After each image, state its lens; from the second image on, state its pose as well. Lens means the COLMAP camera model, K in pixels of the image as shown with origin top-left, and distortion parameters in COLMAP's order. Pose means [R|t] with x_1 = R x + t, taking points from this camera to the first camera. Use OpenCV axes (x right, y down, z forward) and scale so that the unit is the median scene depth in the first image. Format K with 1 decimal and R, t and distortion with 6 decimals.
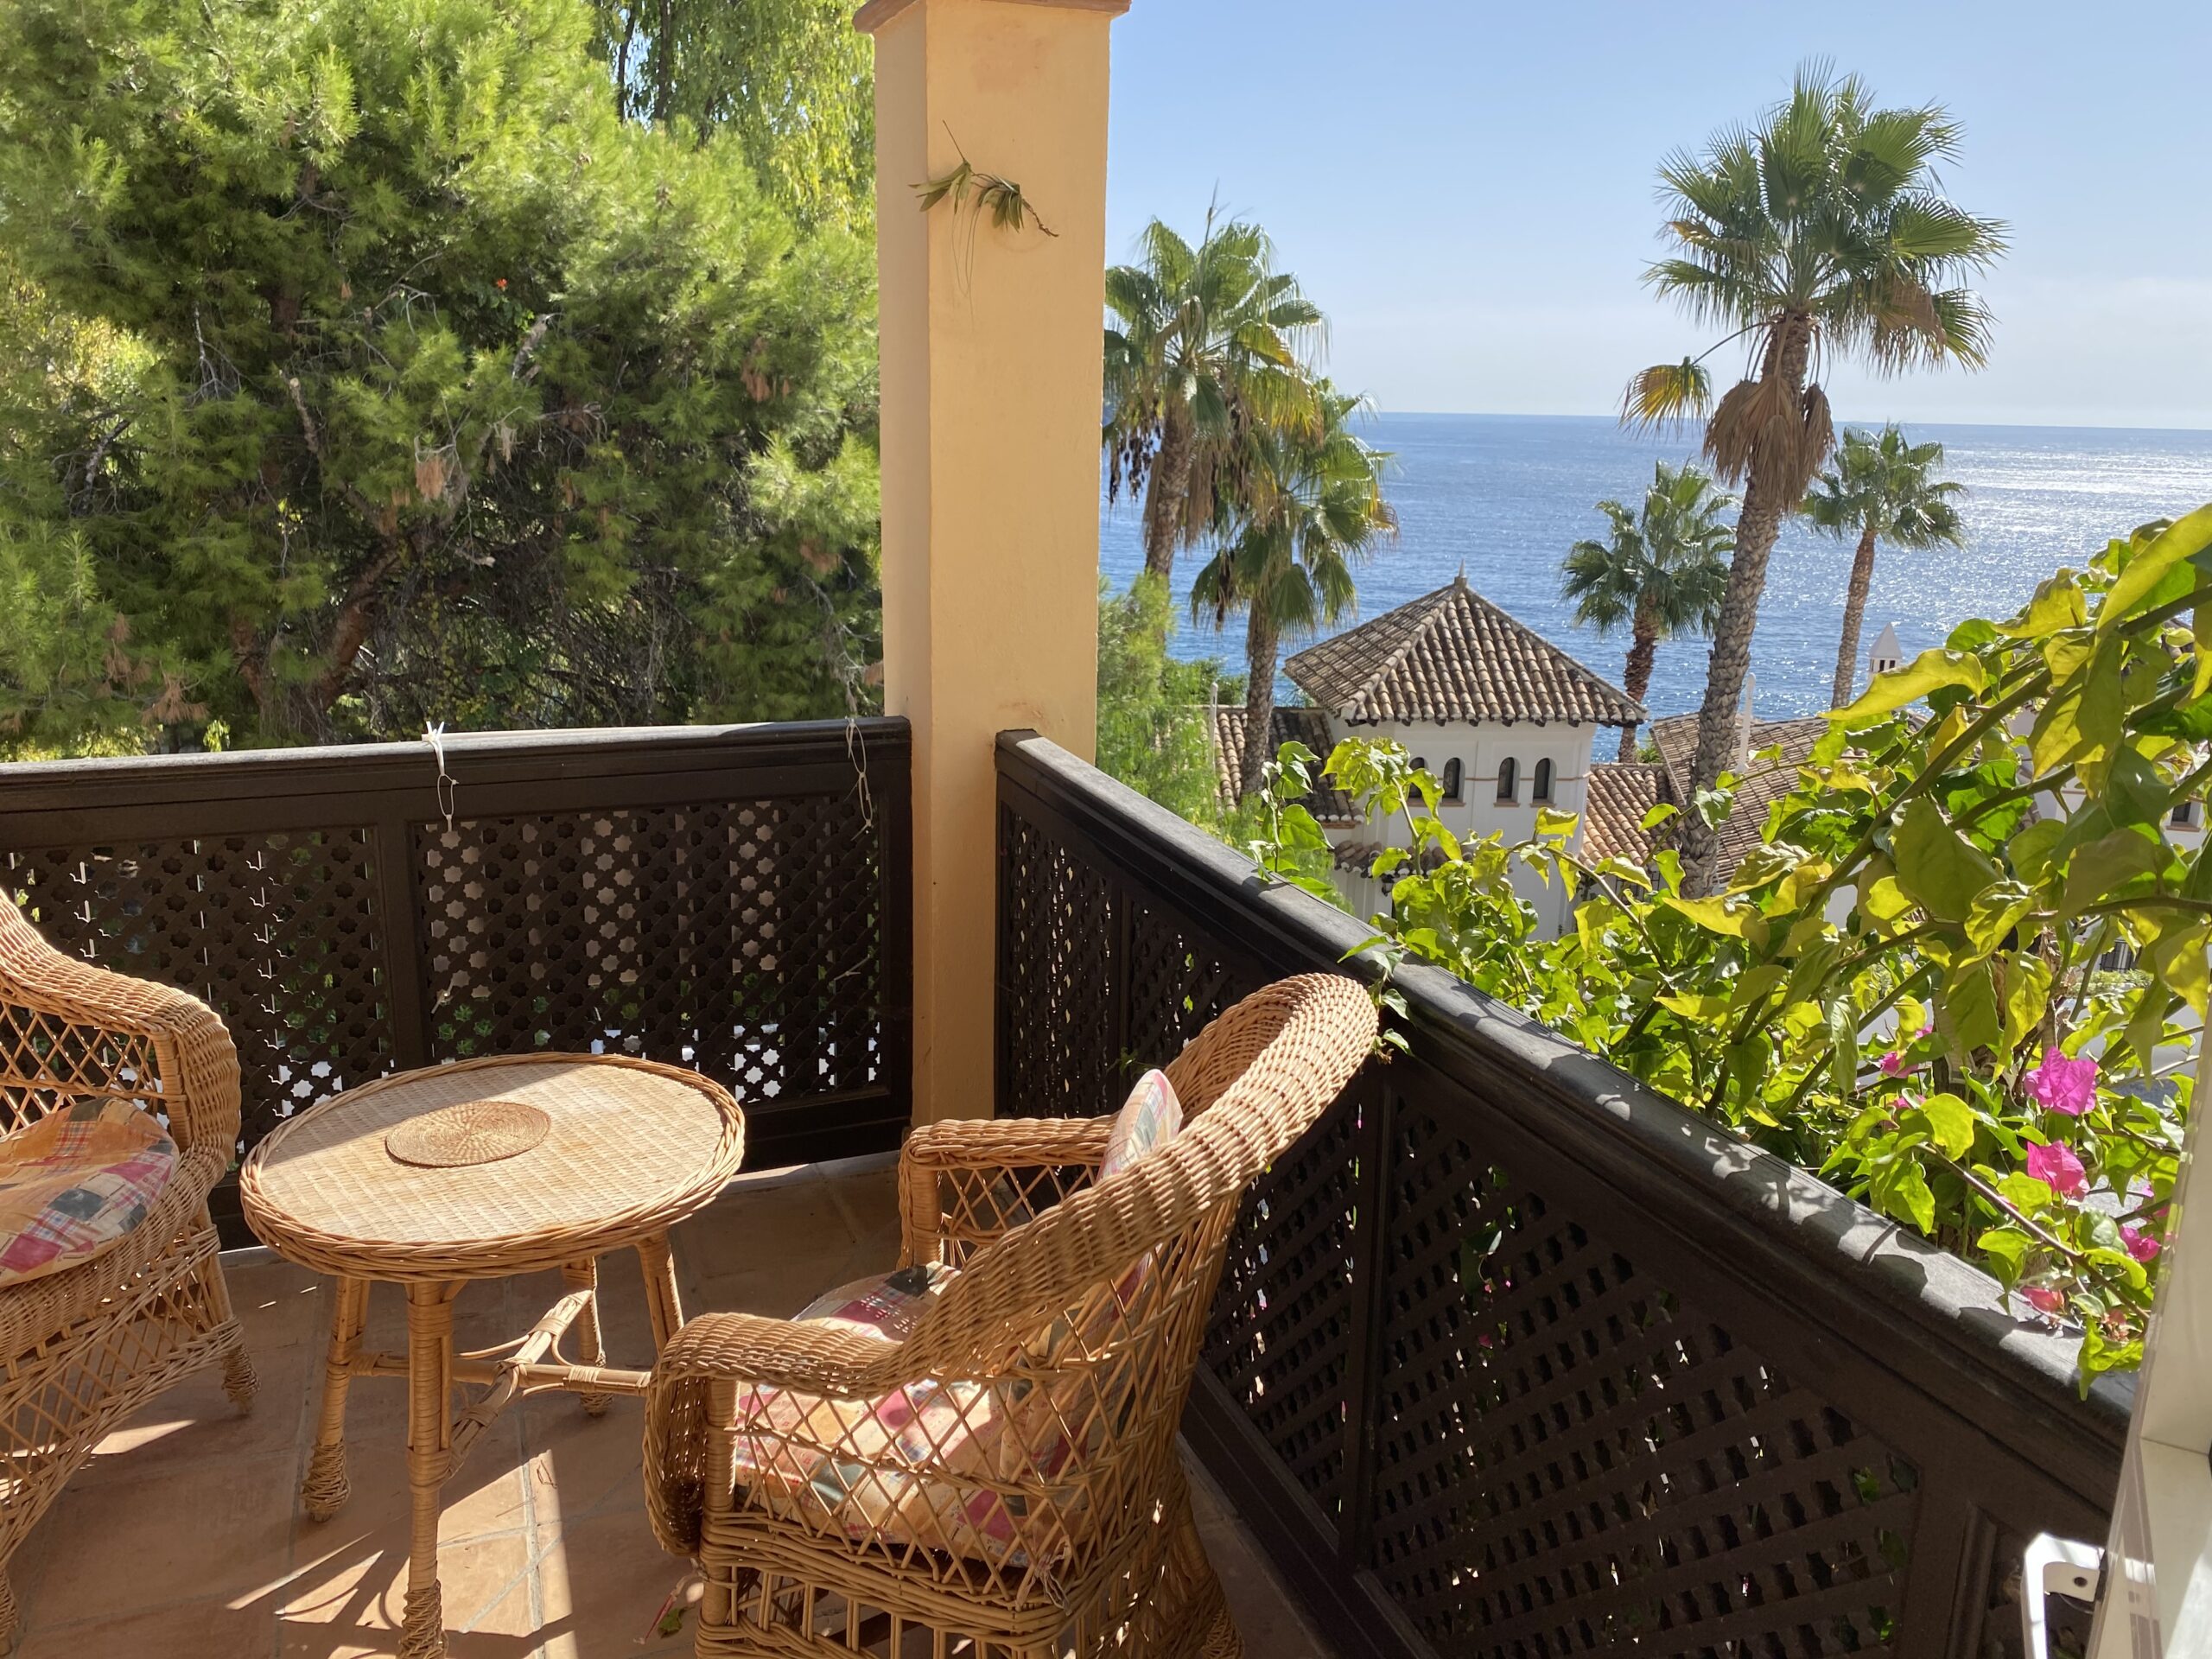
lens RADIAL K [[1667.6, 0, 1079.6], [0, 1667.6, 794.9], [0, 0, 1]] dist [0.006531, -0.022954]
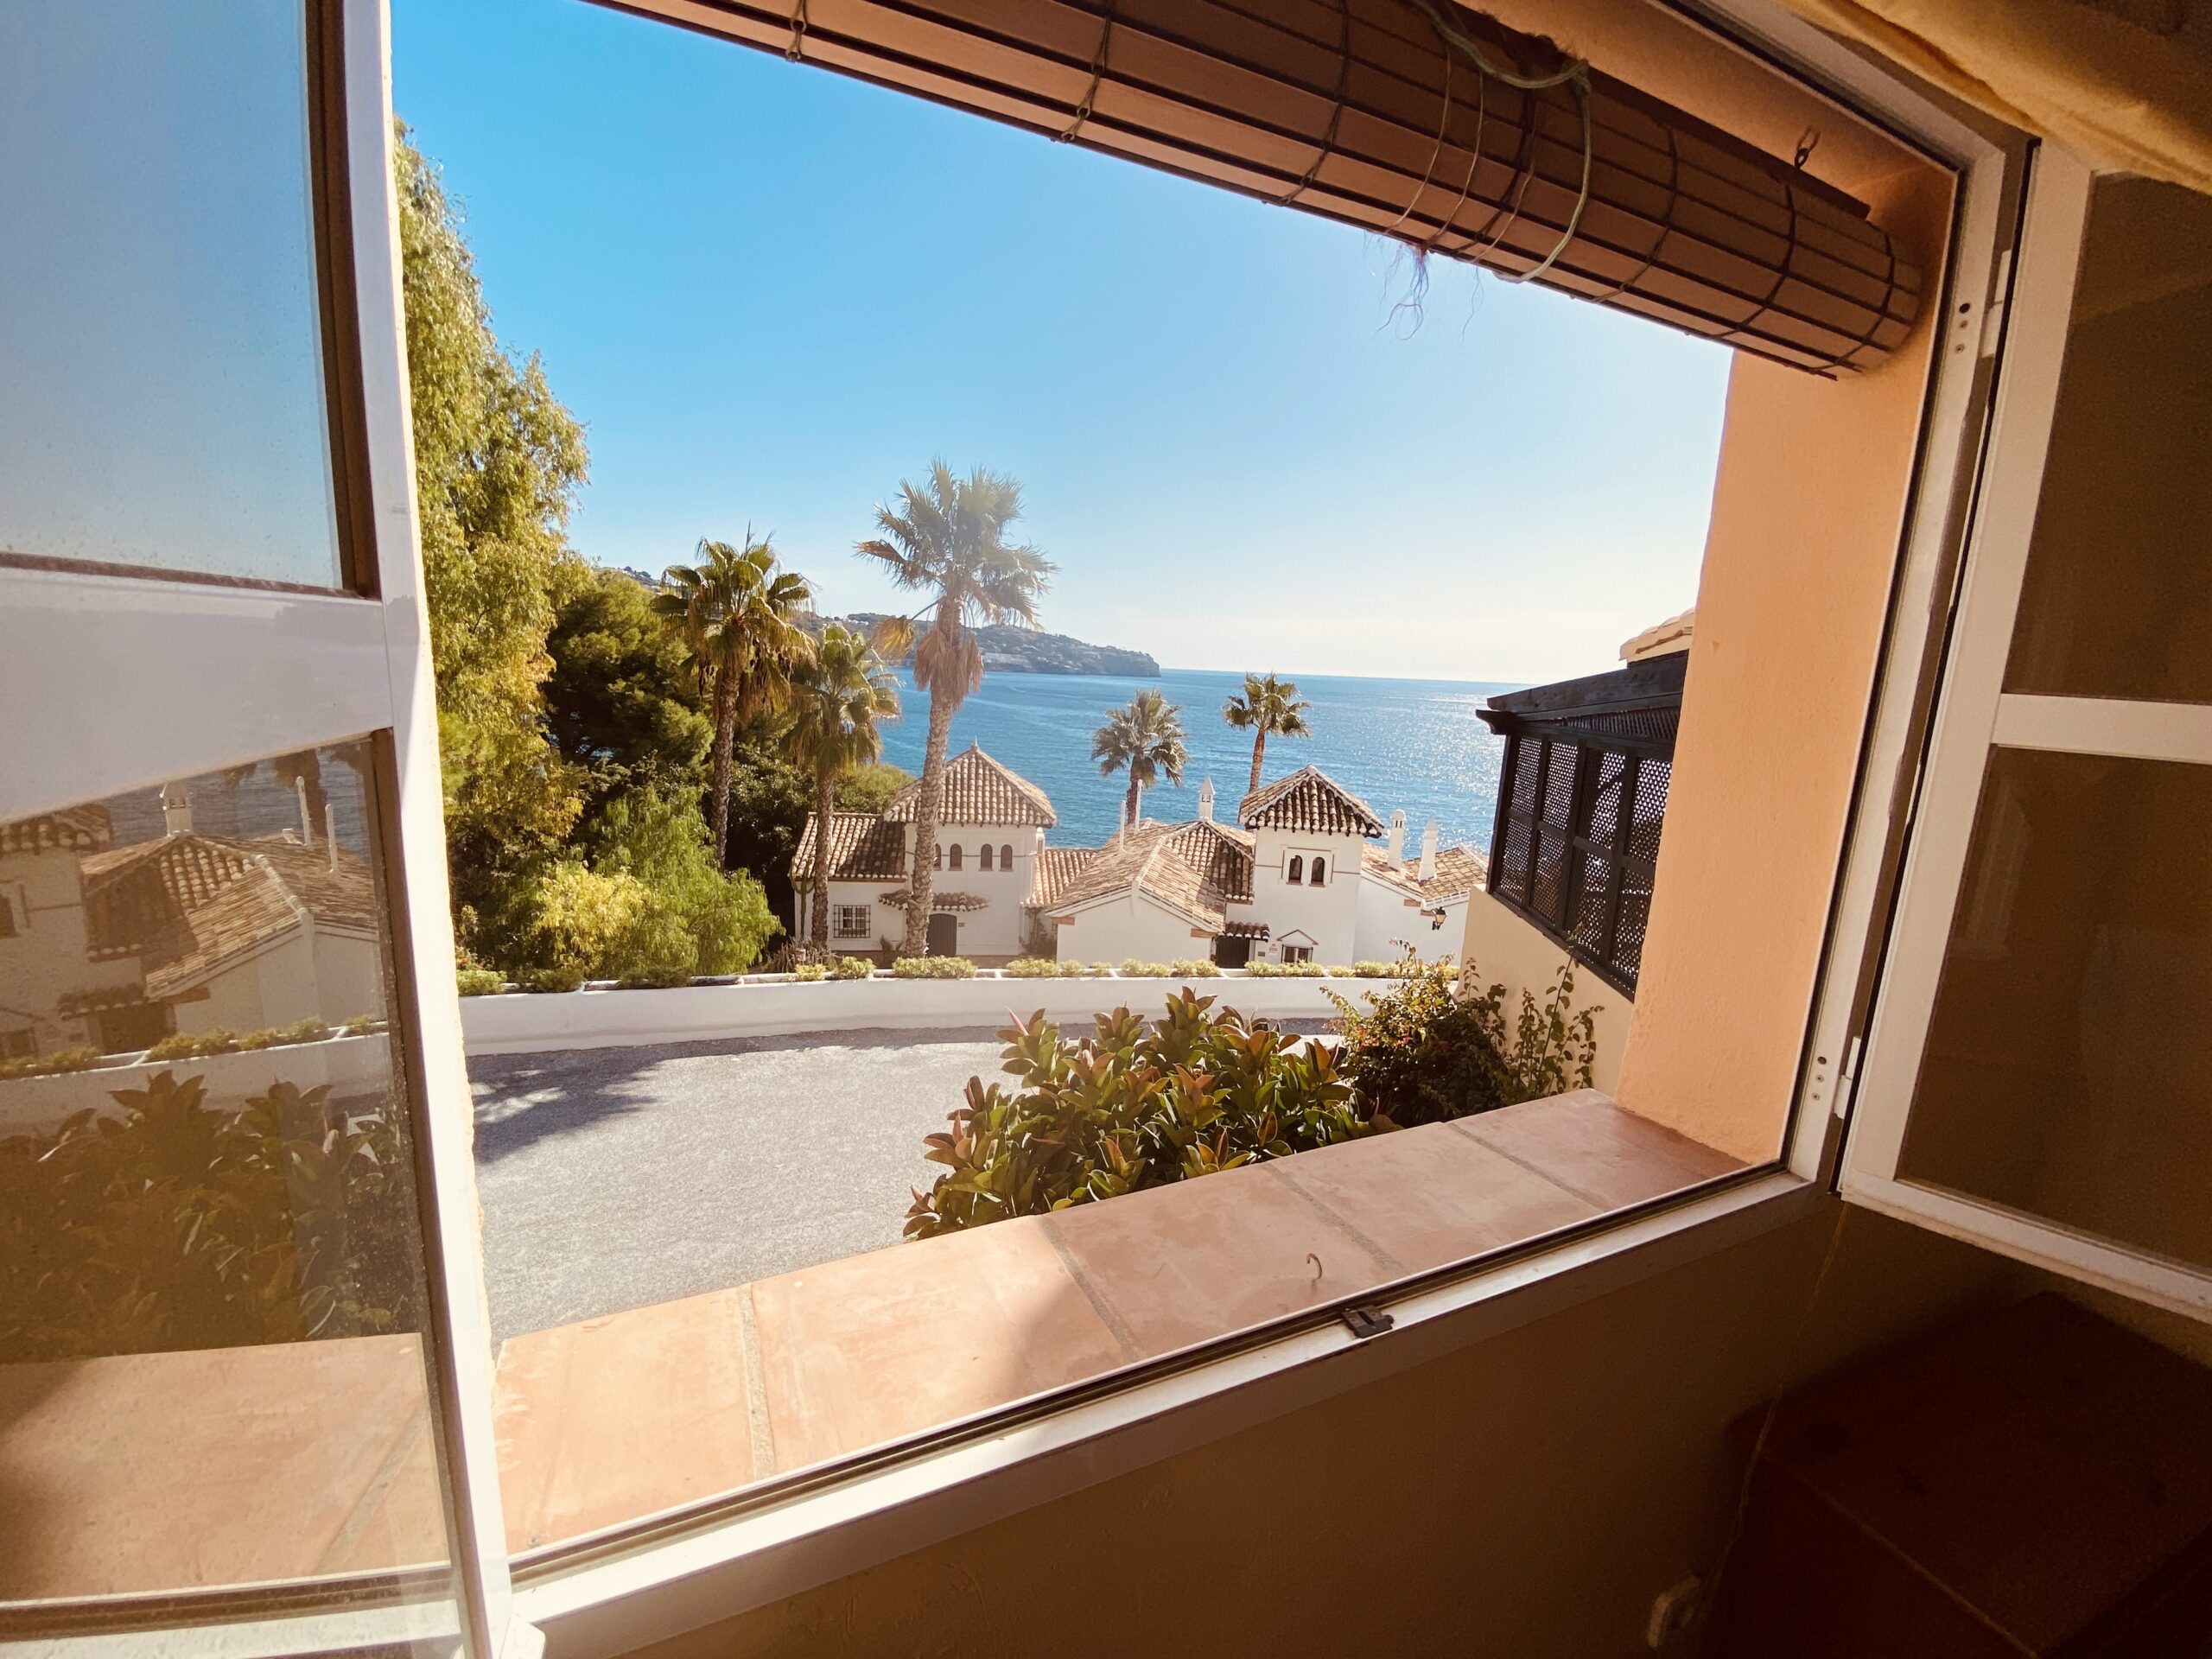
lens RADIAL K [[887.8, 0, 1101.0], [0, 887.8, 828.0], [0, 0, 1]] dist [0.004485, -0.000288]
pose [[0.996029, 0.014850, 0.087782, 0.295345], [-0.010975, 0.998951, -0.044457, 0.001807], [-0.088350, 0.043317, 0.995147, 0.022945]]
